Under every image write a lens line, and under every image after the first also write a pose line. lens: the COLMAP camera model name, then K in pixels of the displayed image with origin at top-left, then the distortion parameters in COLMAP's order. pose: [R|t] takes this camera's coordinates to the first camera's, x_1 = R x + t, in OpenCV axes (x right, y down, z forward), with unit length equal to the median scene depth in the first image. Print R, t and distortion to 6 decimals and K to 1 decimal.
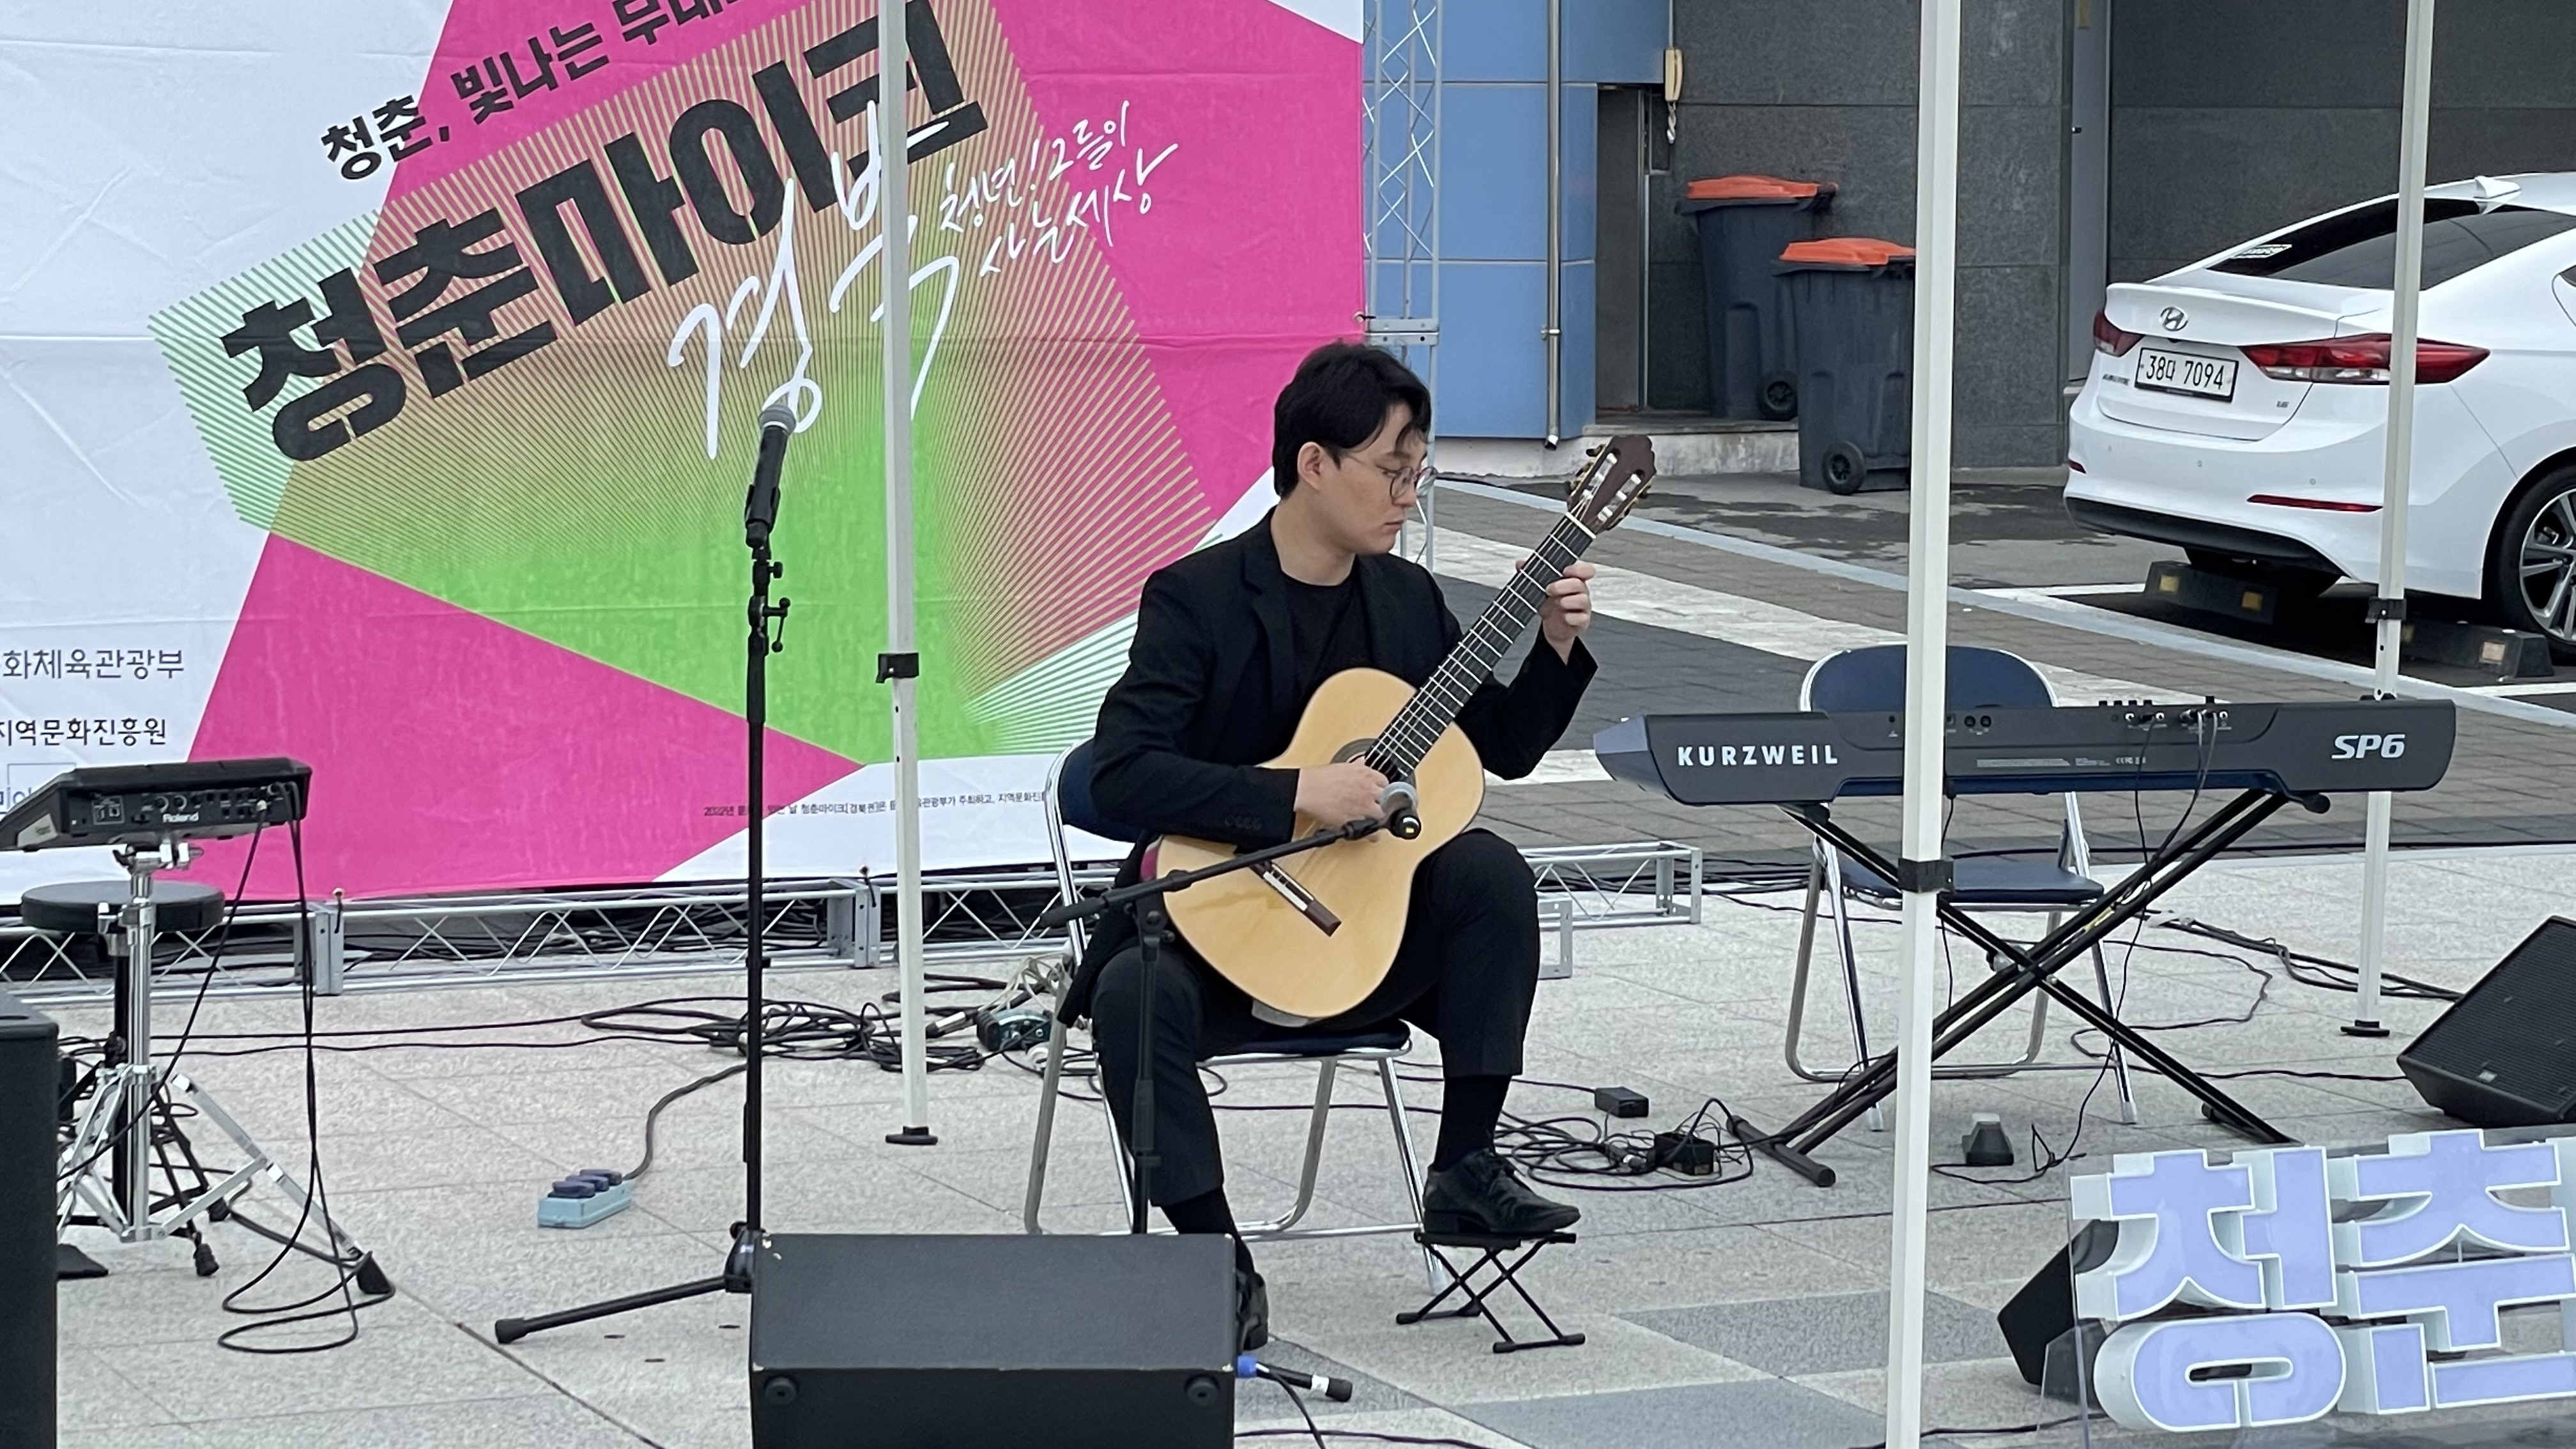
lens RADIAL K [[6381.7, 0, 1291.8], [0, 6381.7, 715.4], [0, 0, 1]] dist [0.086256, 0.000000]
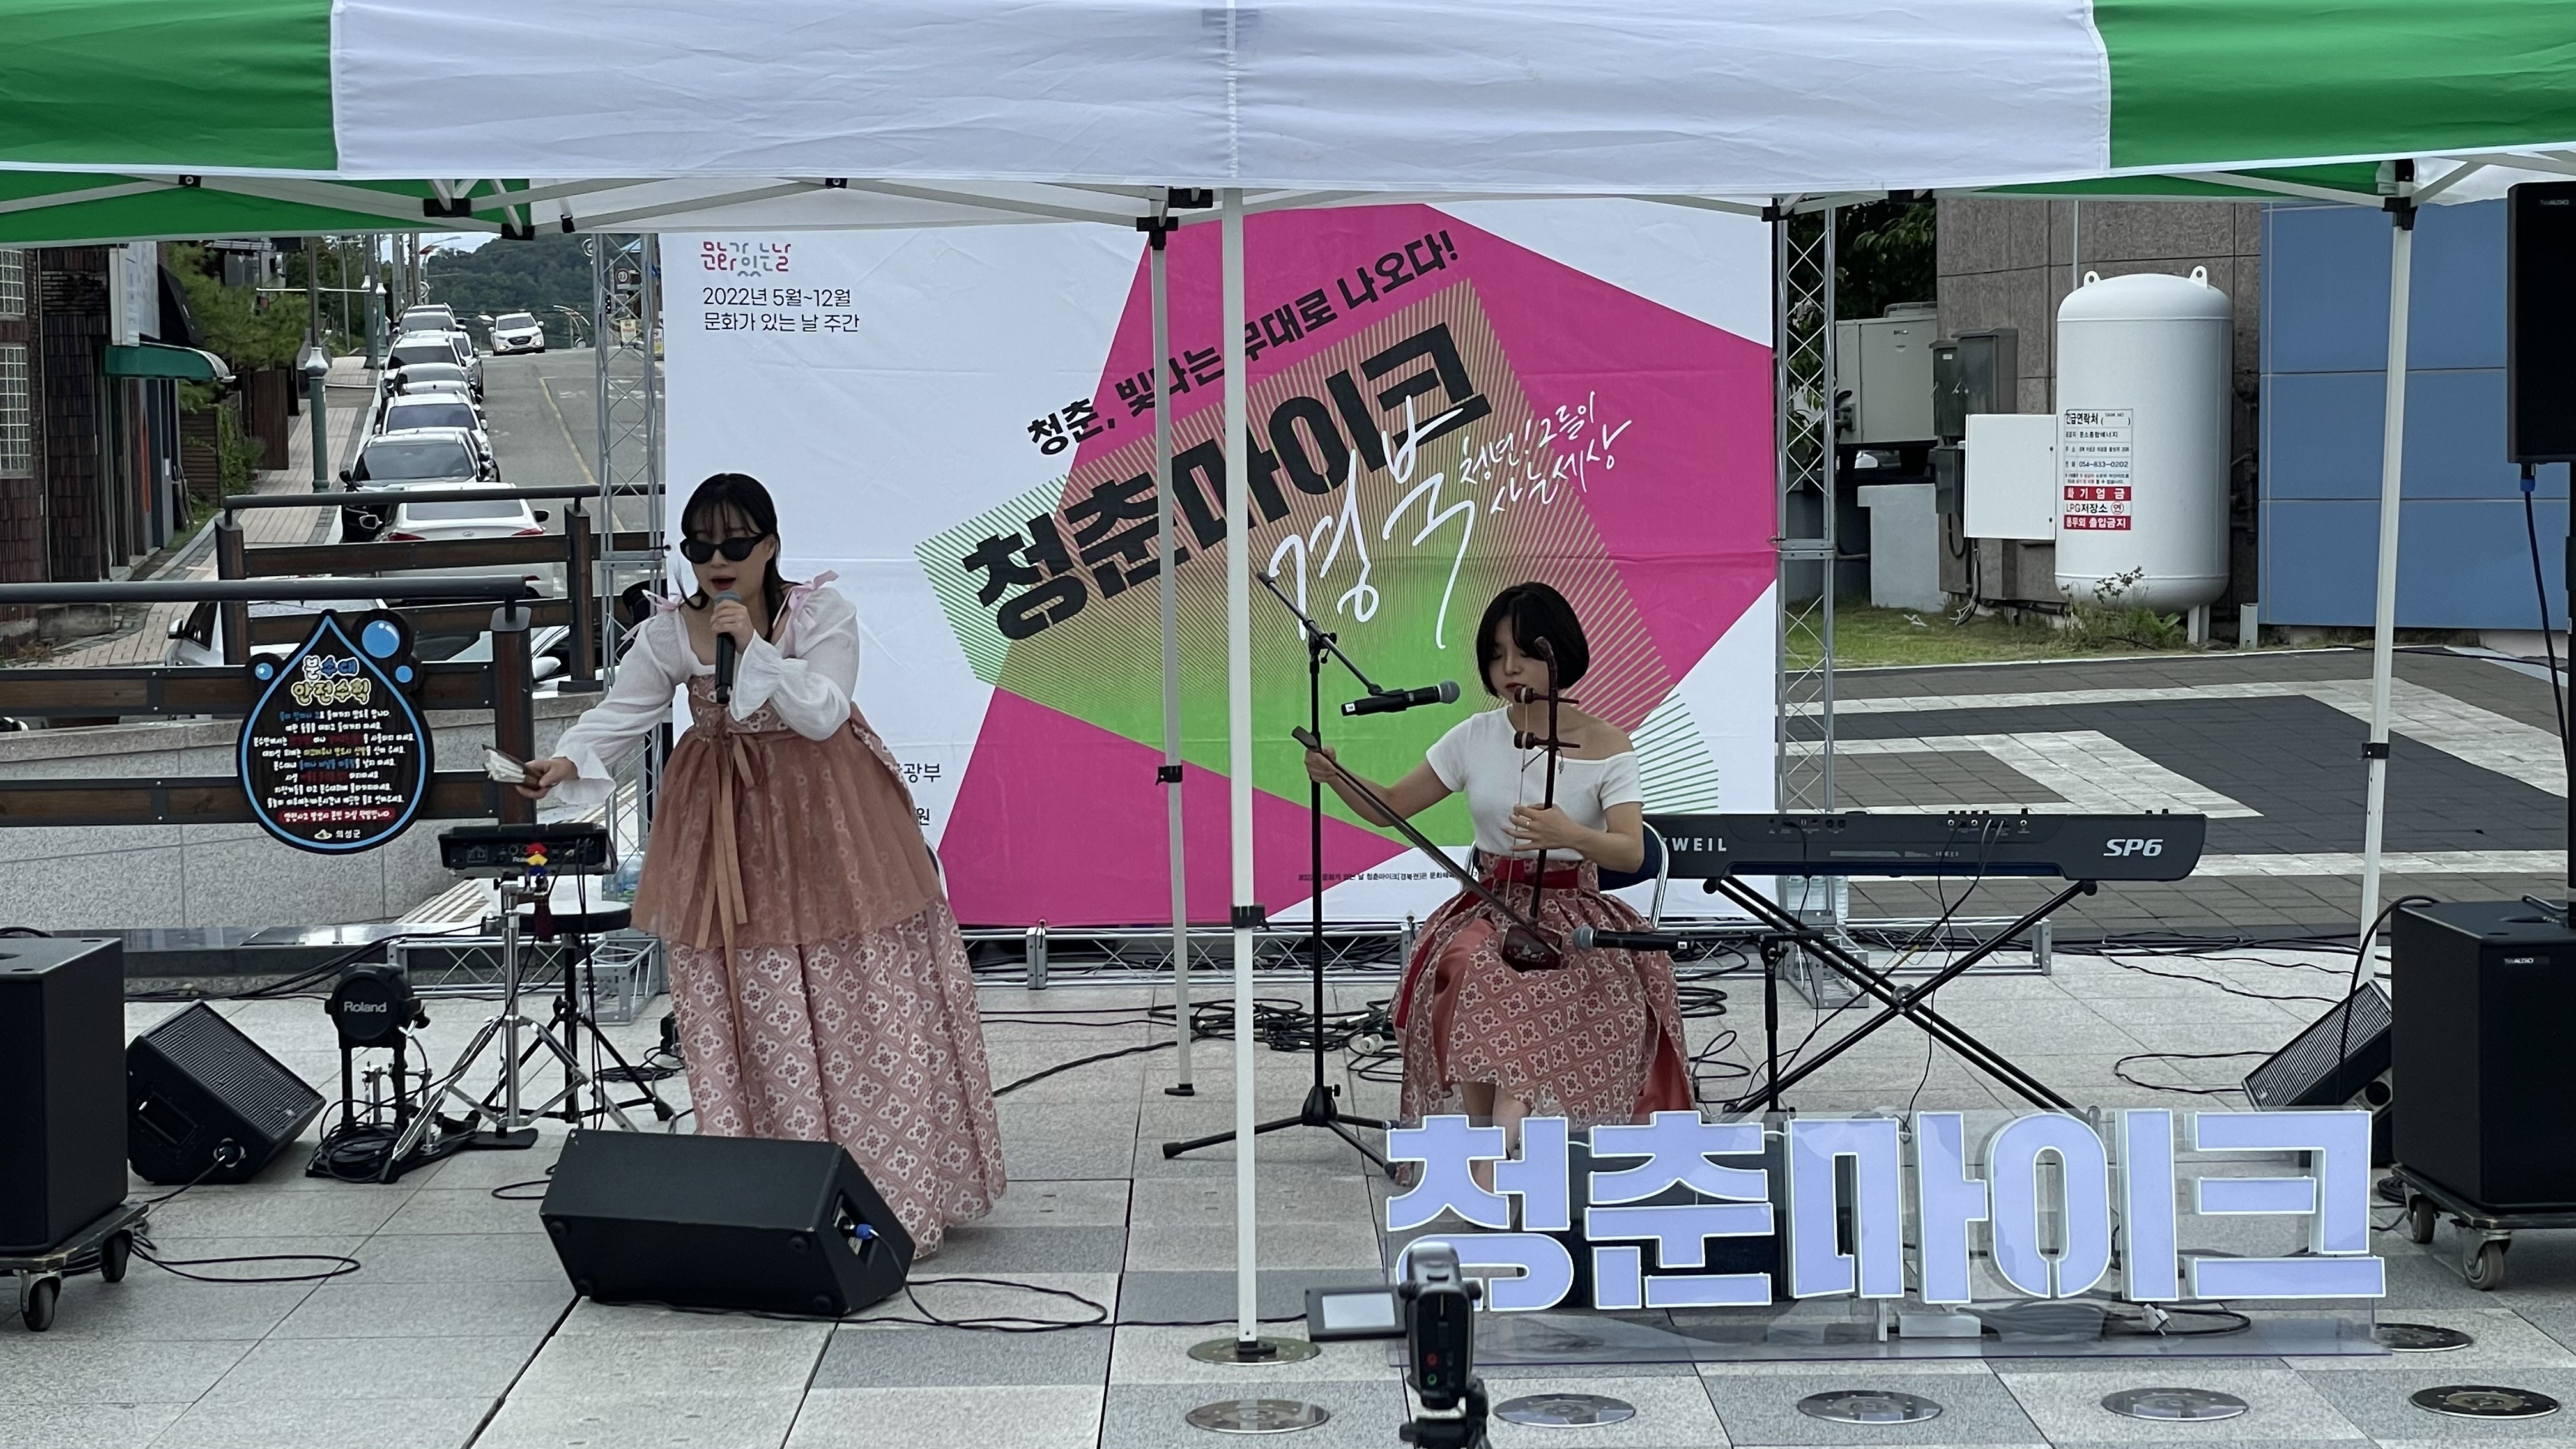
lens RADIAL K [[4485.2, 0, 1273.7], [0, 4485.2, 812.0], [0, 0, 1]] dist [0.100766, 0.000000]
pose [[0.919131, 0.016435, -0.393608, 0.320957], [-0.018474, 0.999828, -0.001392, 0.001699], [0.393518, 0.008551, 0.919277, 0.039411]]
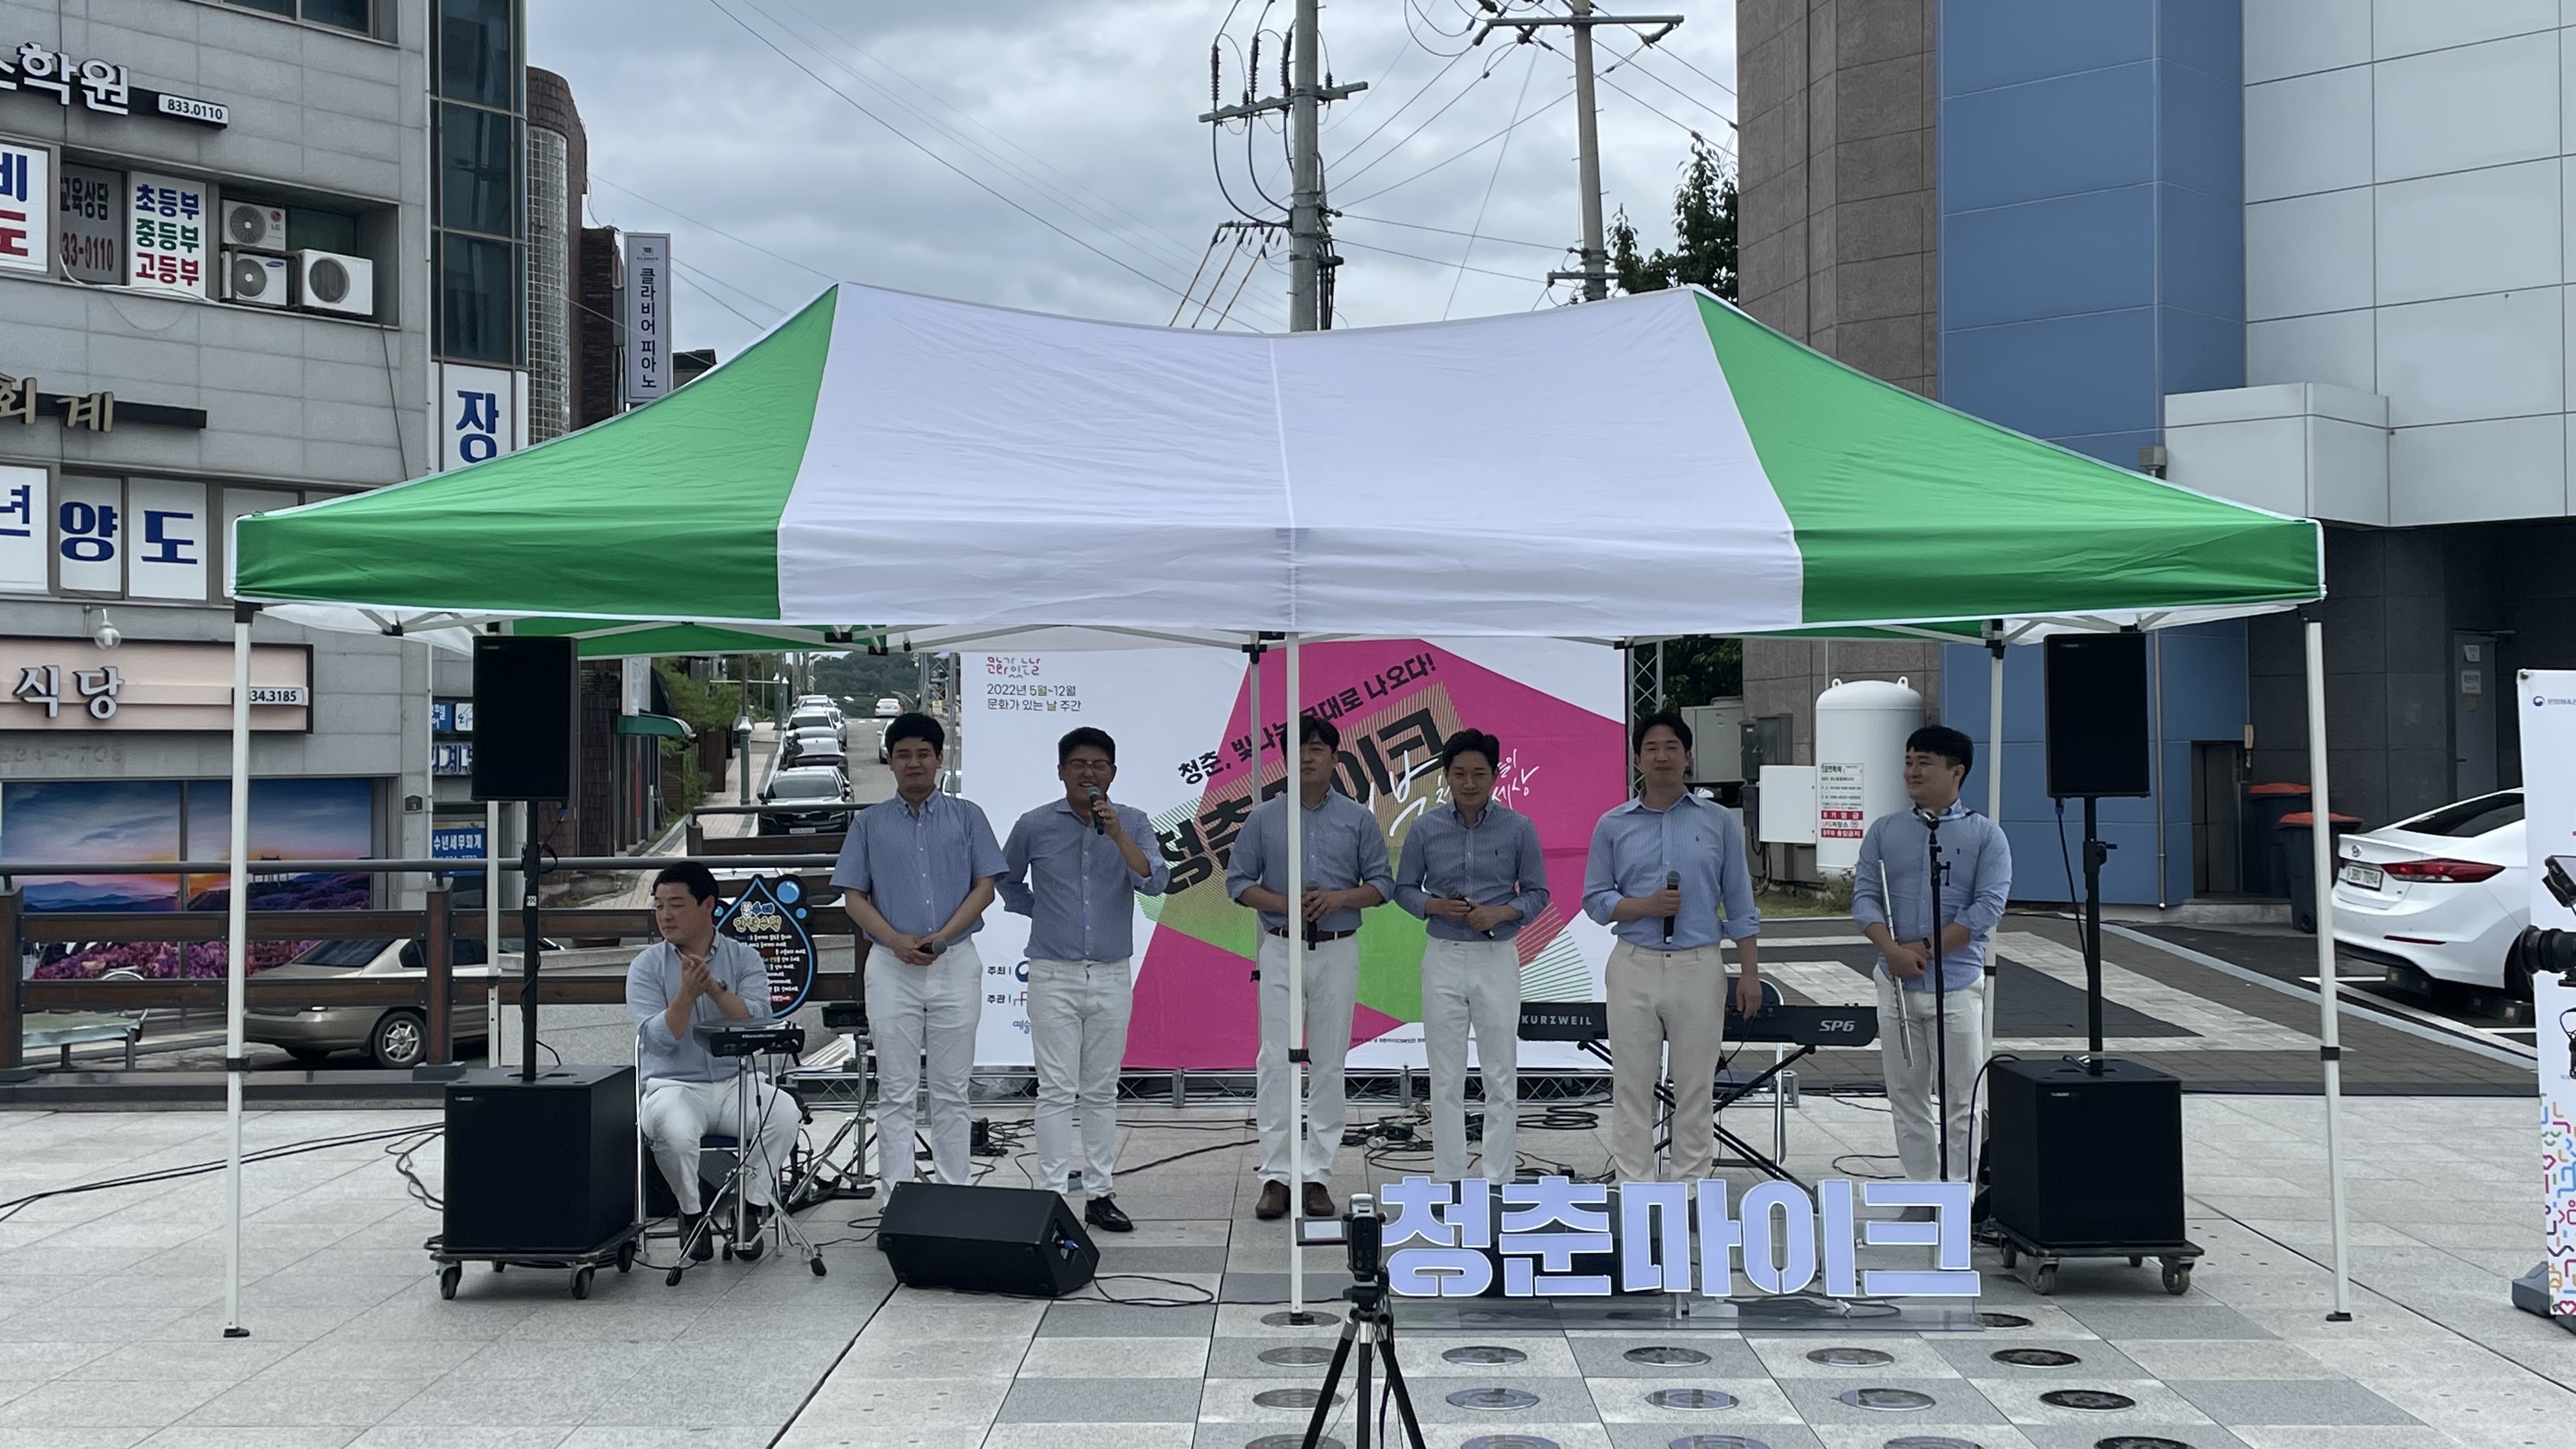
lens RADIAL K [[2835.0, 0, 1282.5], [0, 2835.0, 706.8], [0, 0, 1]] dist [0.073638, 0.000000]
pose [[0.911061, -0.018755, -0.411844, 0.346068], [-0.028492, 0.993712, -0.108282, 0.006292], [0.411285, 0.110386, 0.904798, -0.004665]]
